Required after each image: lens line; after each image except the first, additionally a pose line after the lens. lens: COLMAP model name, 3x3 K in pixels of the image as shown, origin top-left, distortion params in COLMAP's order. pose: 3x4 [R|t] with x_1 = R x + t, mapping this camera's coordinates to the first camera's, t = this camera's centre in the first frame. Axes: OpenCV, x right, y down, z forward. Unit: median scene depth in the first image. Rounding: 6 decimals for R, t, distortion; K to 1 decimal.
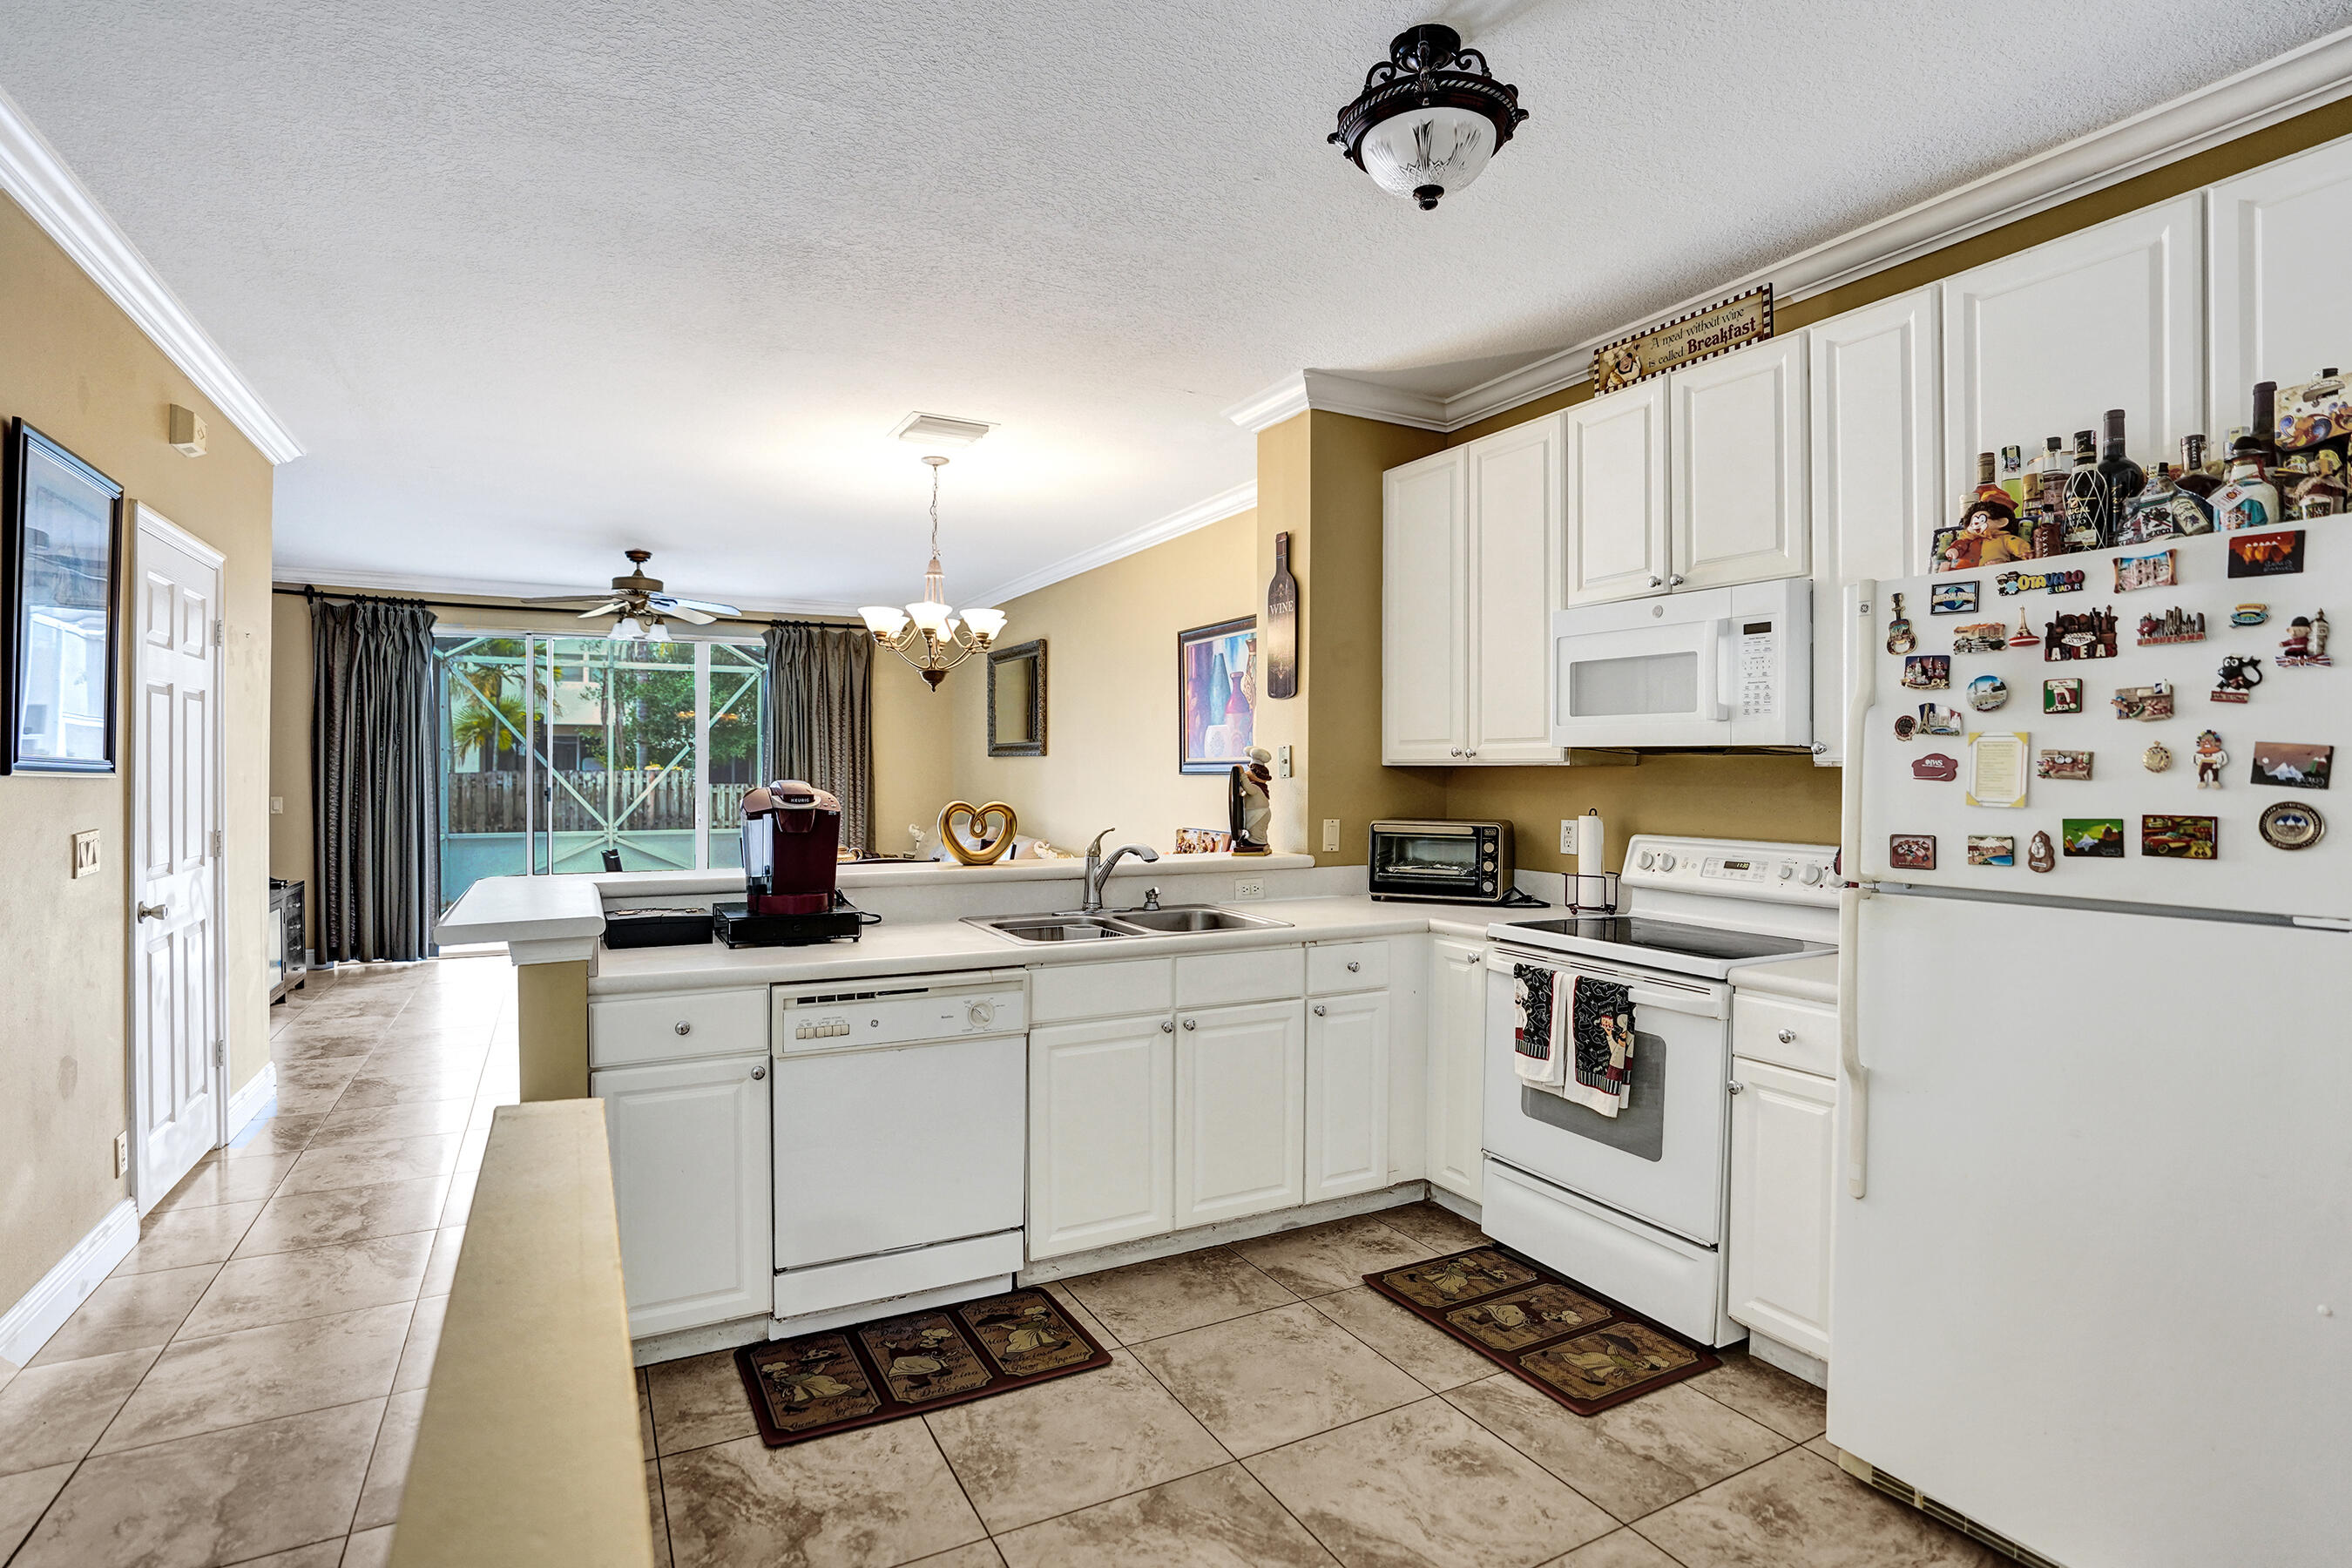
lens RADIAL K [[1126.2, 0, 1170.2], [0, 1126.2, 775.6], [0, 0, 1]] dist [-0.038973, 0.000726]
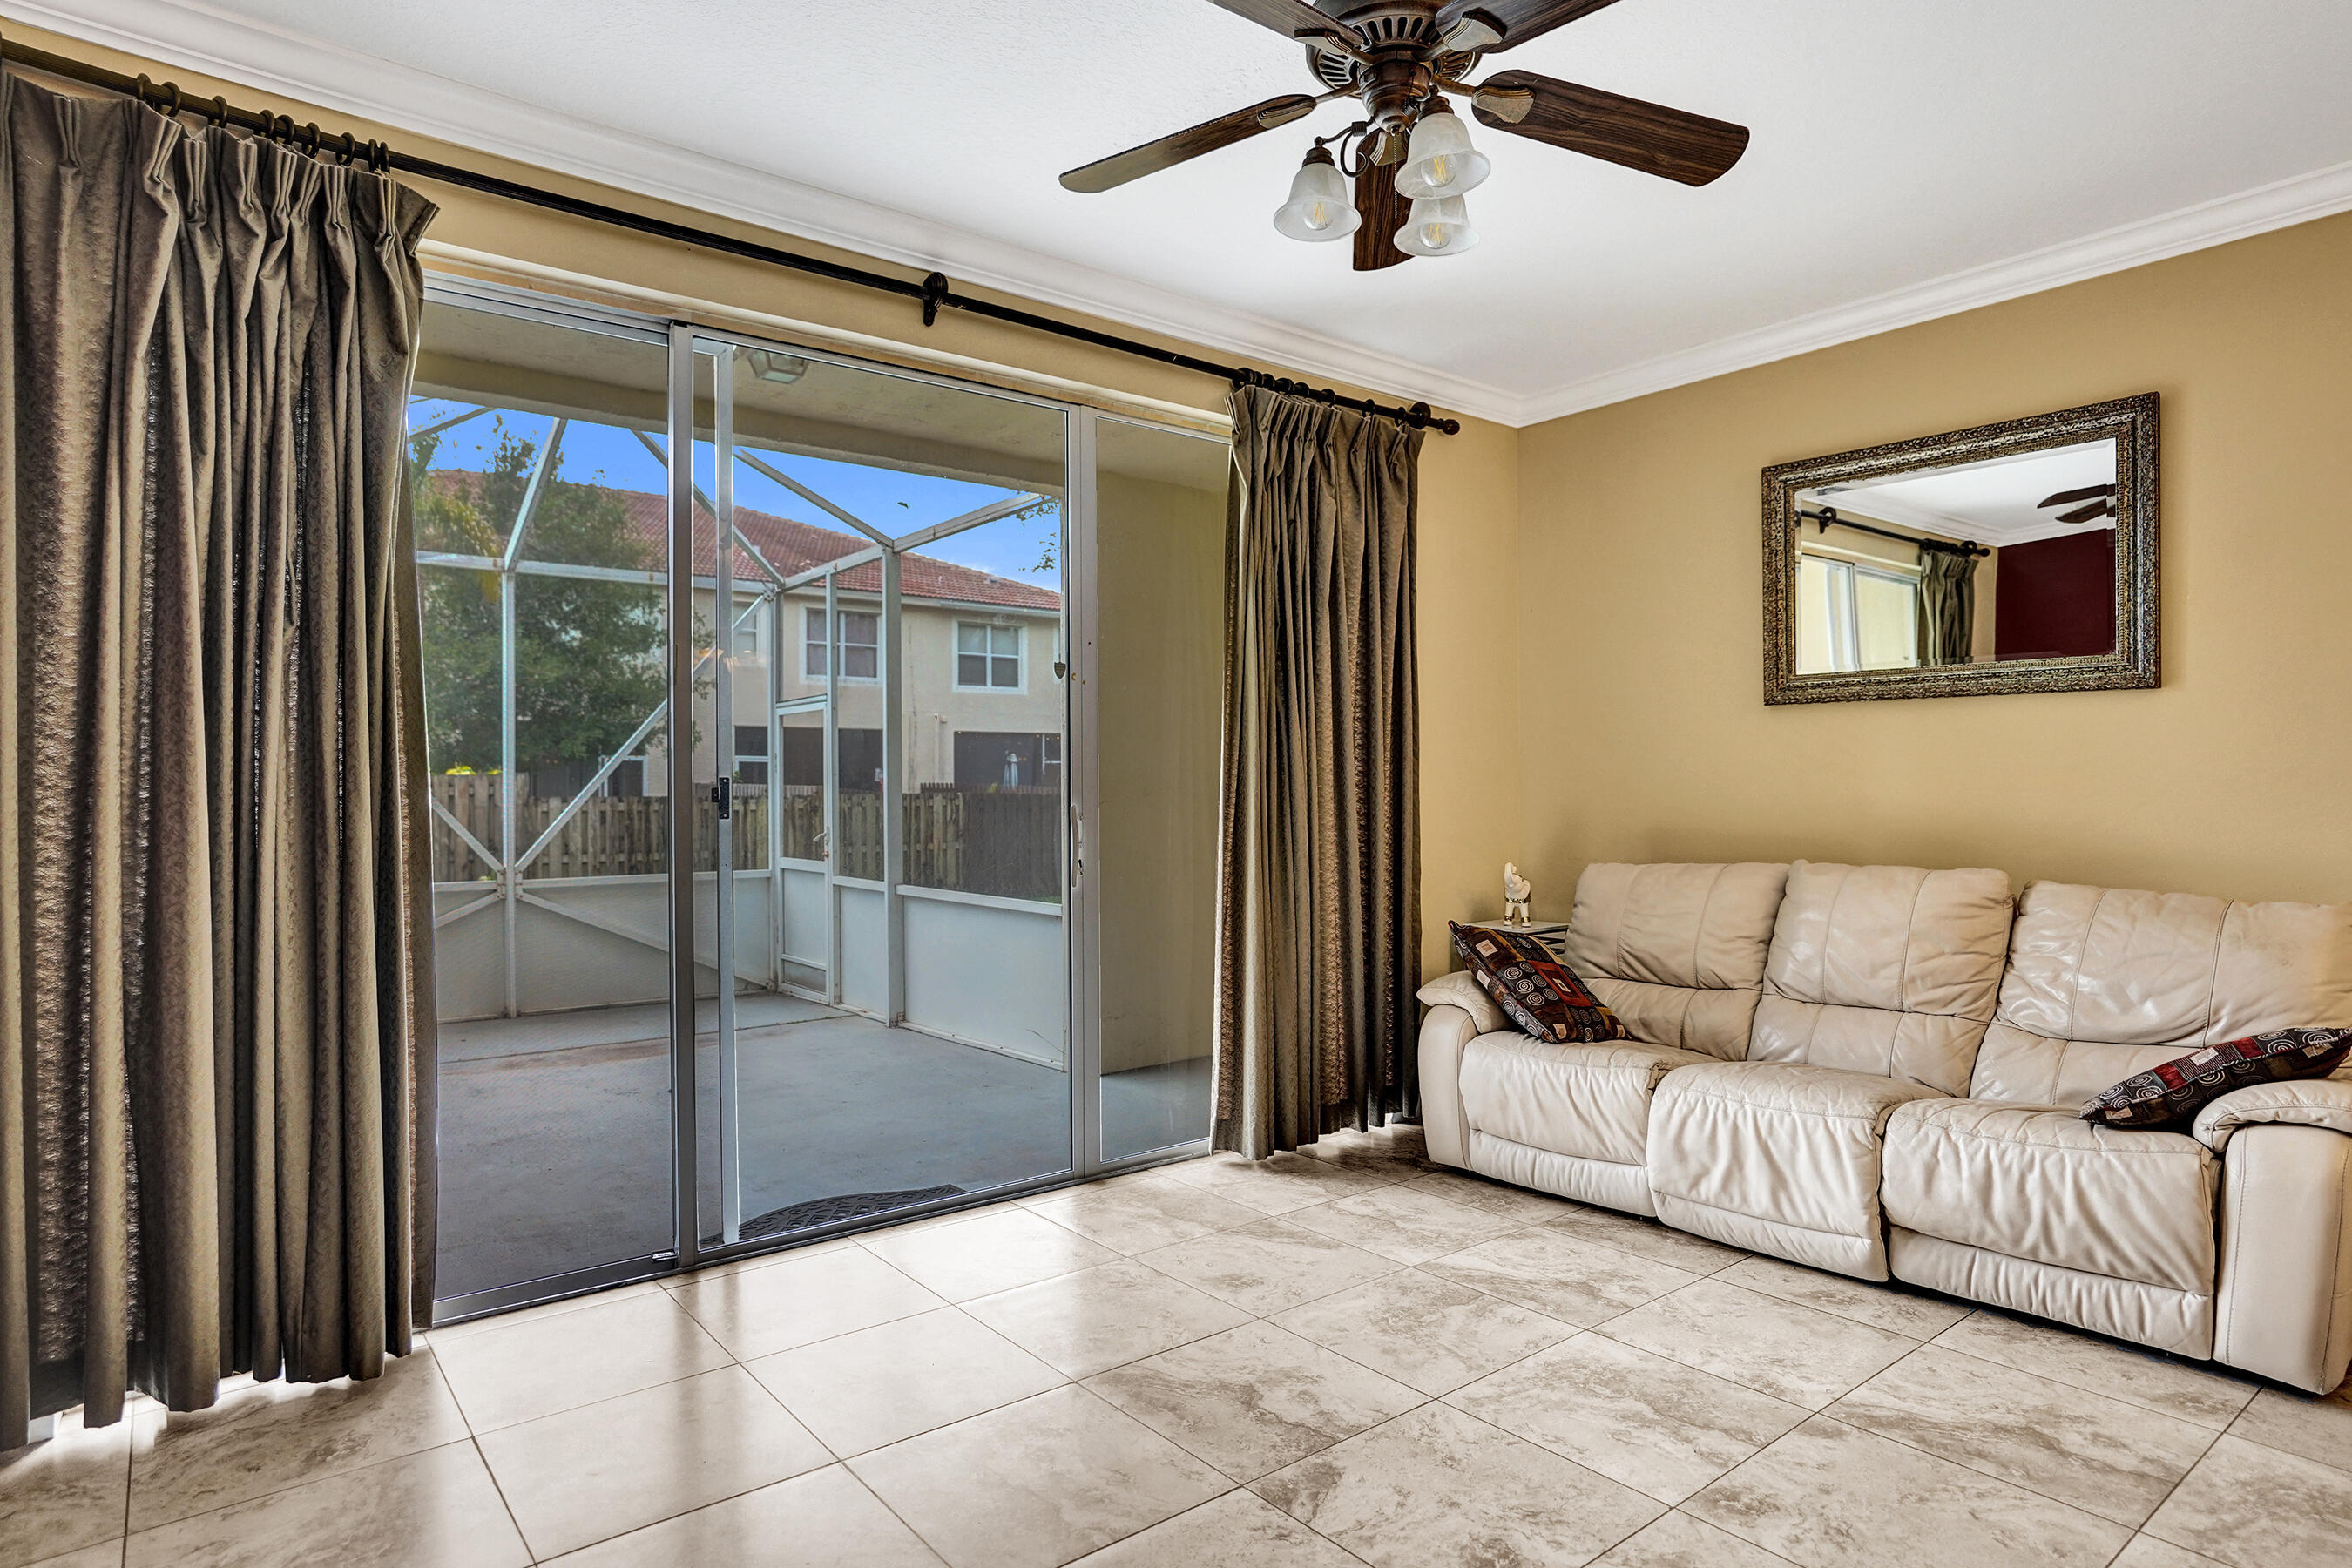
lens RADIAL K [[1303.3, 0, 1176.6], [0, 1303.3, 815.1], [0, 0, 1]] dist [-0.020584, 0.001805]
pose [[0.983749, -0.007448, 0.179392, -0.947286], [0.004495, 0.999848, 0.016857, 0.028101], [-0.179490, -0.015777, 0.983633, 1.109252]]
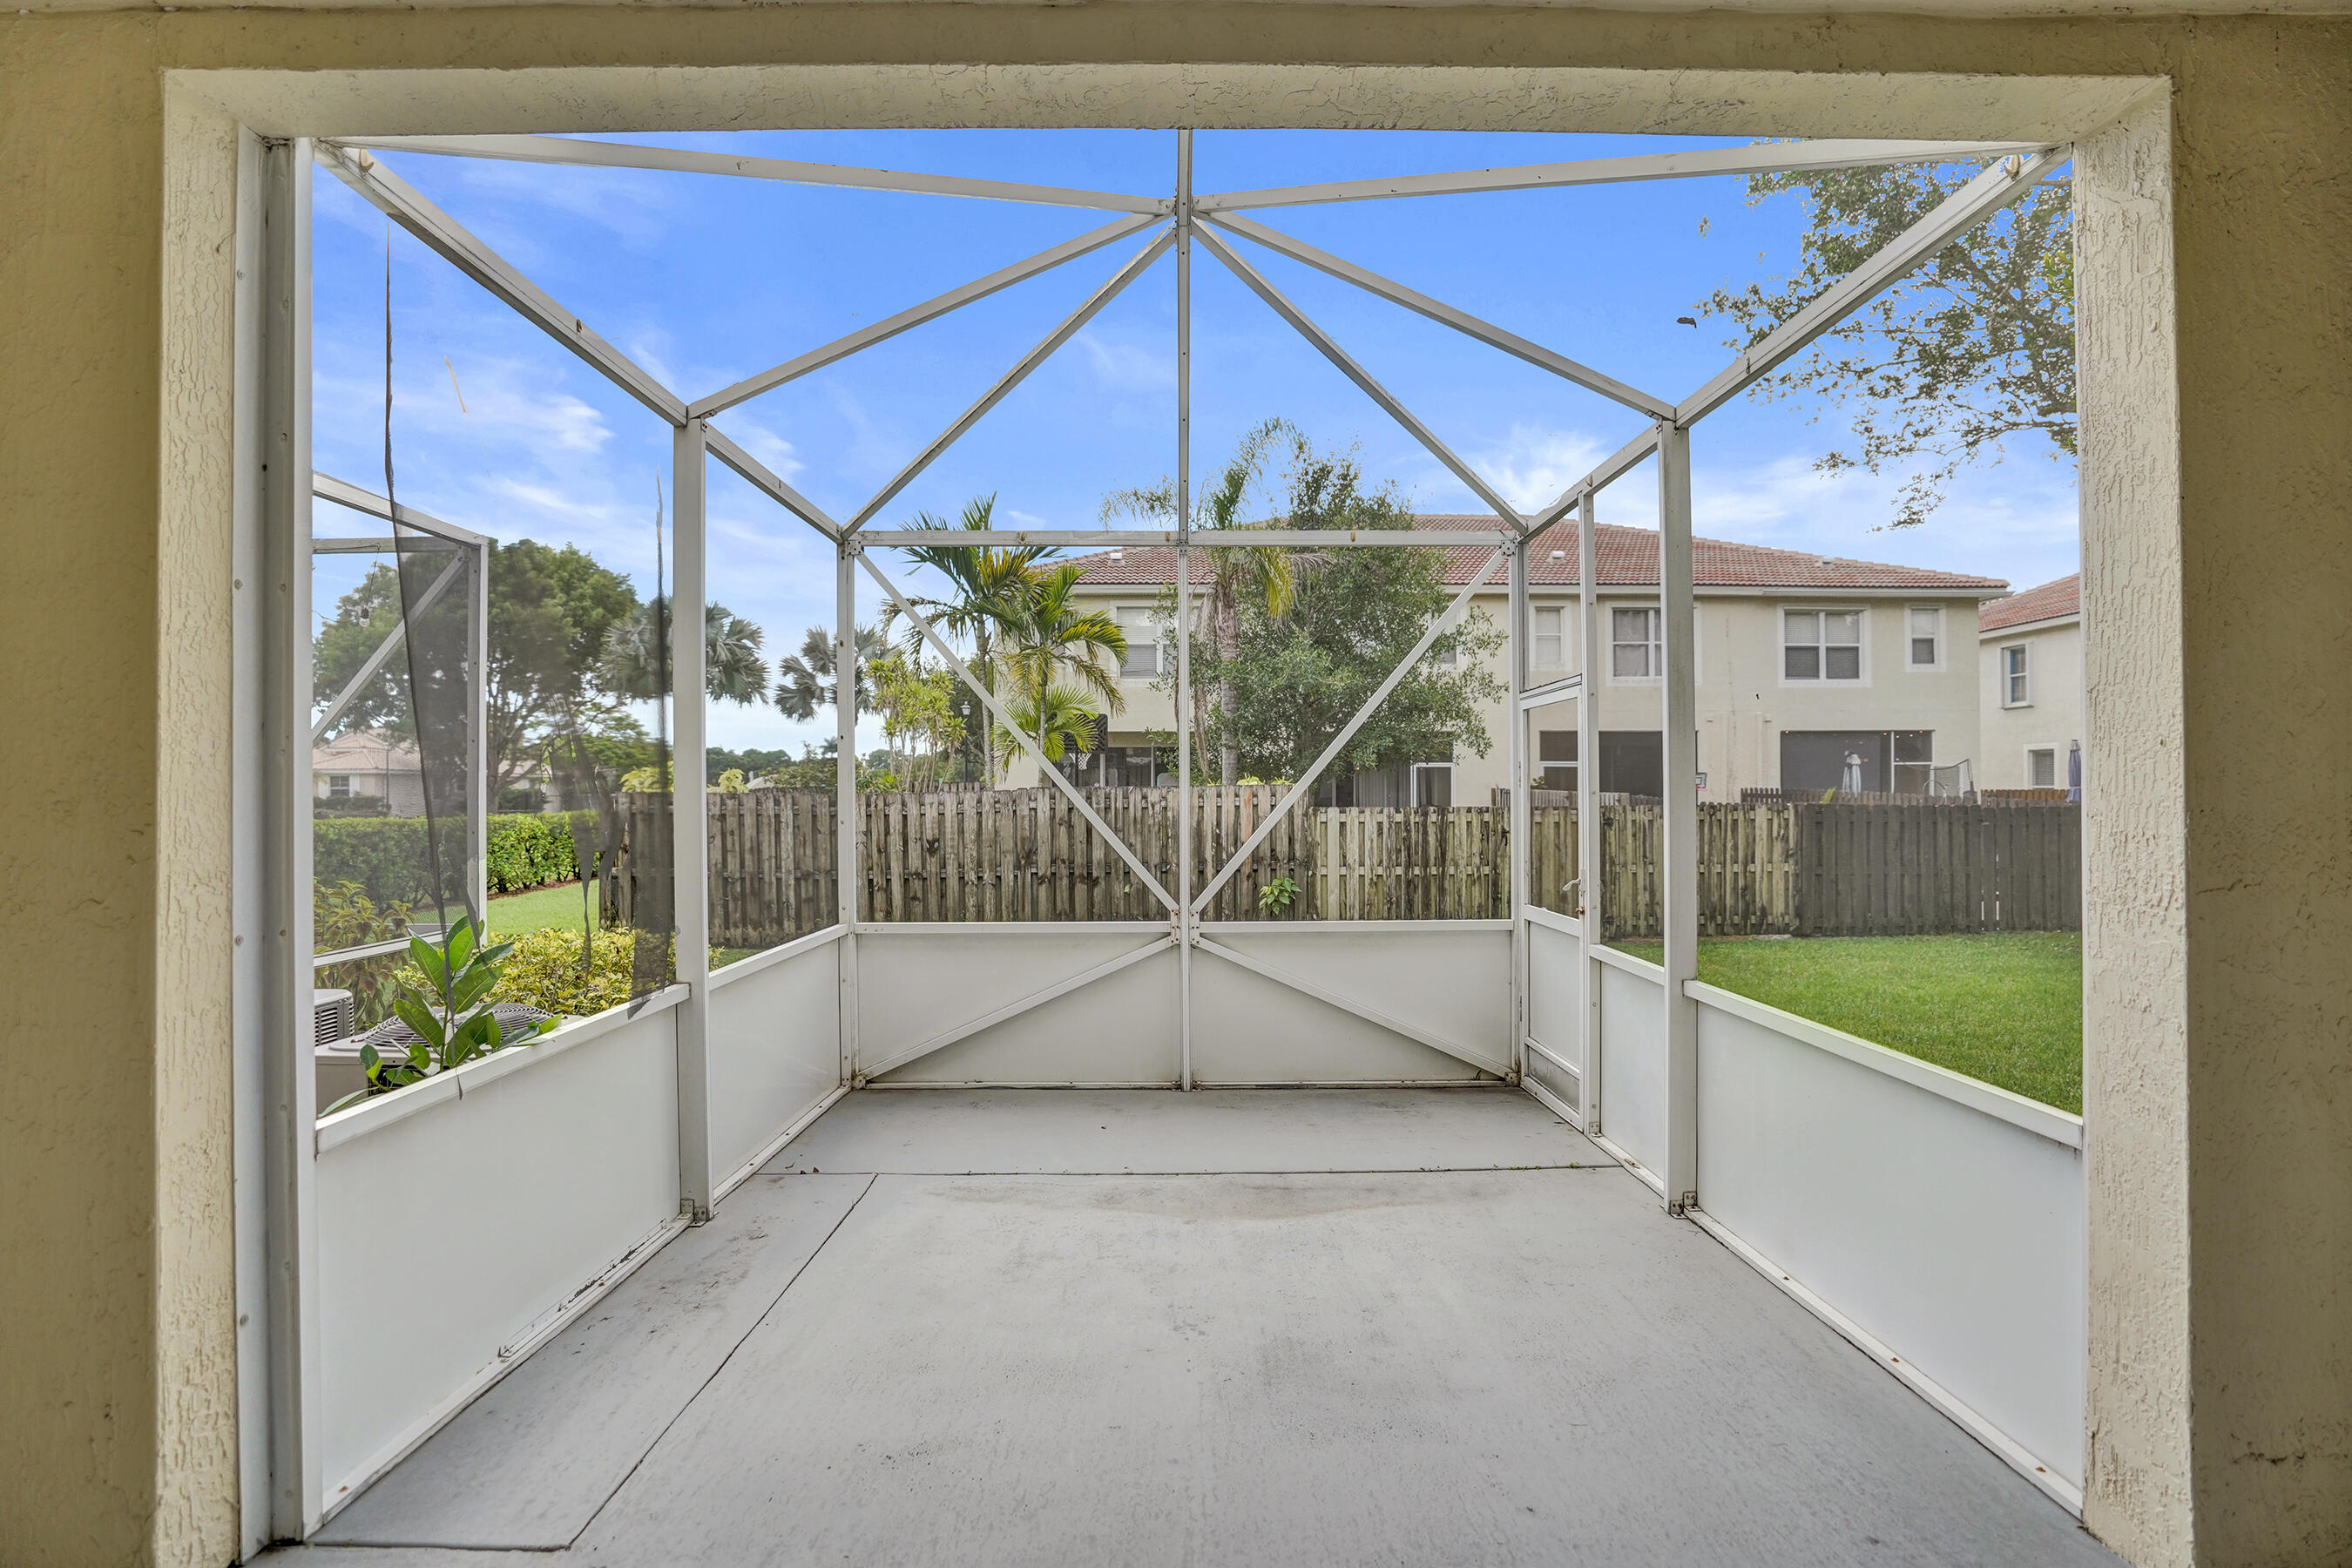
lens RADIAL K [[1140.9, 0, 1154.5], [0, 1140.9, 777.5], [0, 0, 1]] dist [-0.056419, -0.000019]
pose [[0.879384, -0.007773, -0.476050, -0.948011], [0.000635, 0.999885, -0.015154, -0.000368], [0.476113, 0.013024, 0.879288, 1.910210]]
